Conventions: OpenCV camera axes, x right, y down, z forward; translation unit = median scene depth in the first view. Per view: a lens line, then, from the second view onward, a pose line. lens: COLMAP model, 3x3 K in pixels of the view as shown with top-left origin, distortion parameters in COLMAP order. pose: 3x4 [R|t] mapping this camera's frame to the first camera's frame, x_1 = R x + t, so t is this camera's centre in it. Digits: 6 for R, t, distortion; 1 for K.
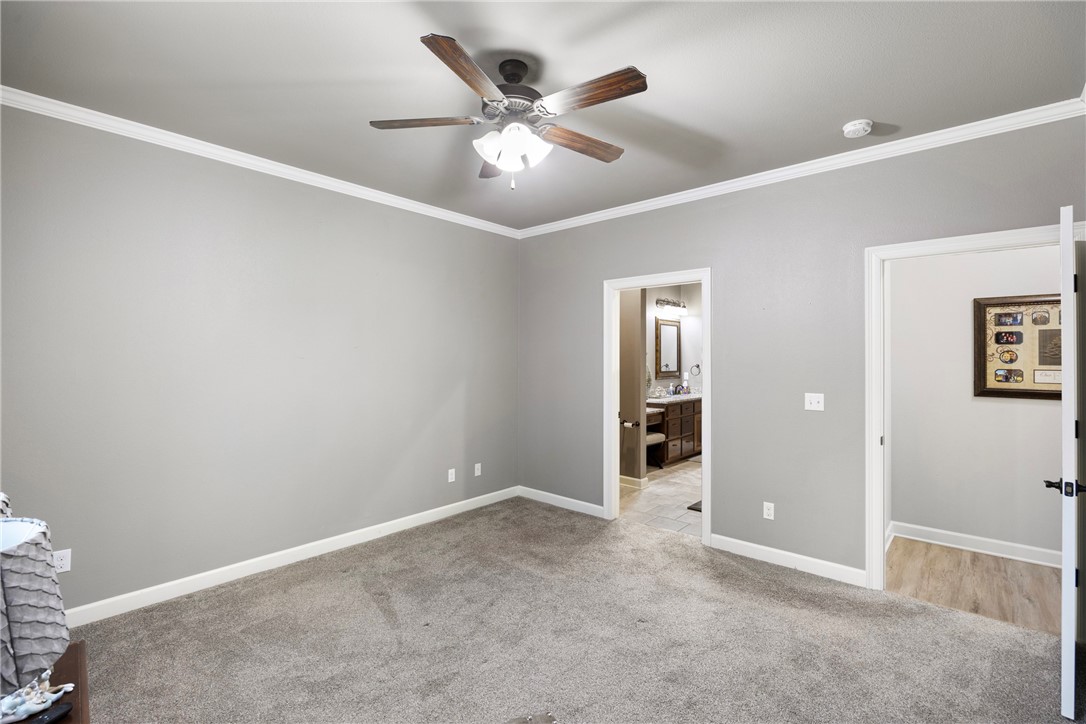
lens RADIAL K [[476.5, 0, 545.8], [0, 476.5, 357.8], [0, 0, 1]] dist [-0.001035, 0.000120]
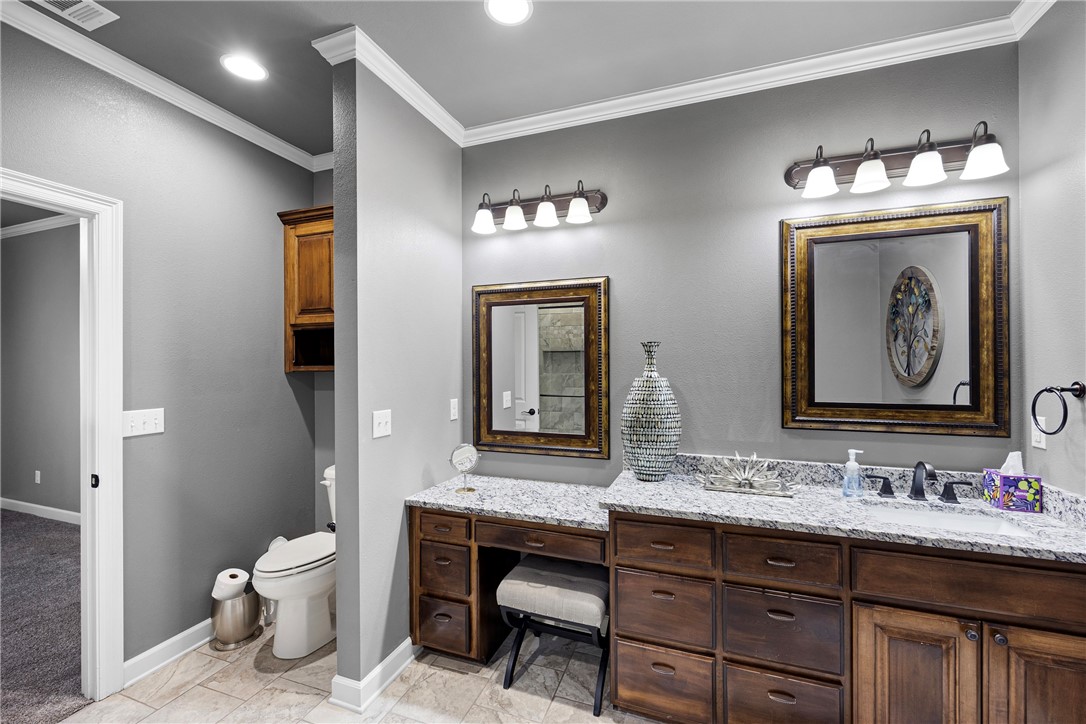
lens RADIAL K [[448.6, 0, 543.5], [0, 448.6, 364.9], [0, 0, 1]] dist [0.003913, -0.000348]
pose [[0.360740, -0.001530, -0.932665, 0.440353], [0.005190, 0.999986, 0.000367, 0.004549], [0.932652, -0.004973, 0.360743, 0.740796]]
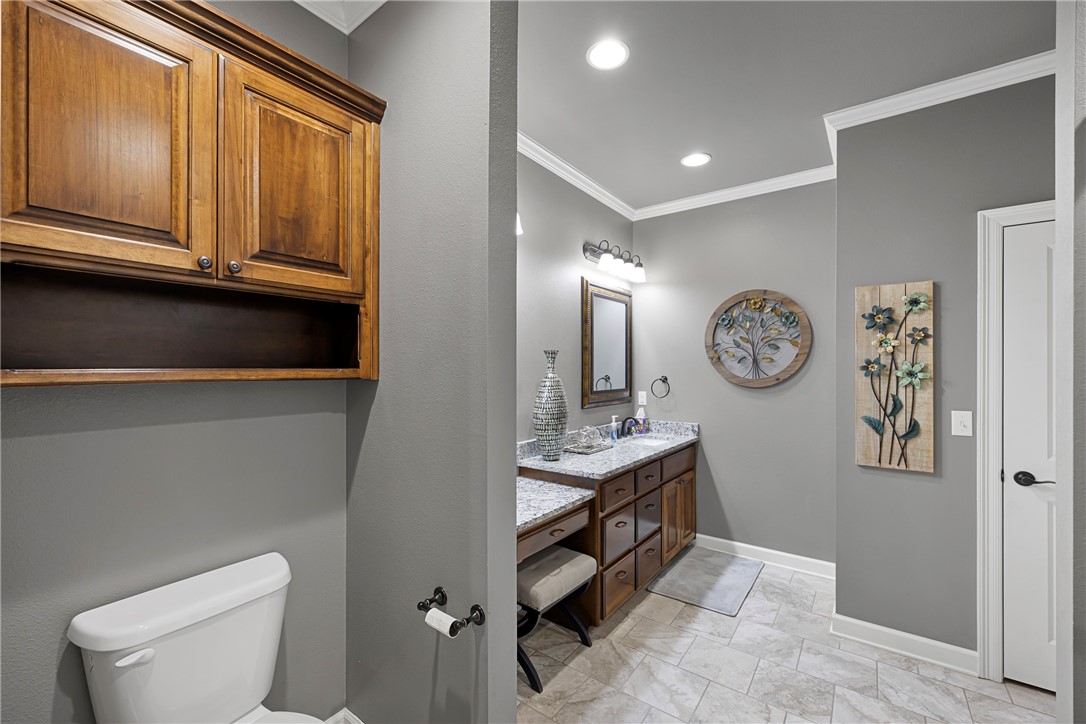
lens RADIAL K [[448.6, 0, 540.6], [0, 448.6, 368.2], [0, 0, 1]] dist [0.003913, -0.000348]
pose [[0.996384, 0.001743, 0.084949, 0.147200], [-0.002052, 0.999992, 0.003546, 0.003507], [-0.084942, -0.003708, 0.996379, 0.541350]]
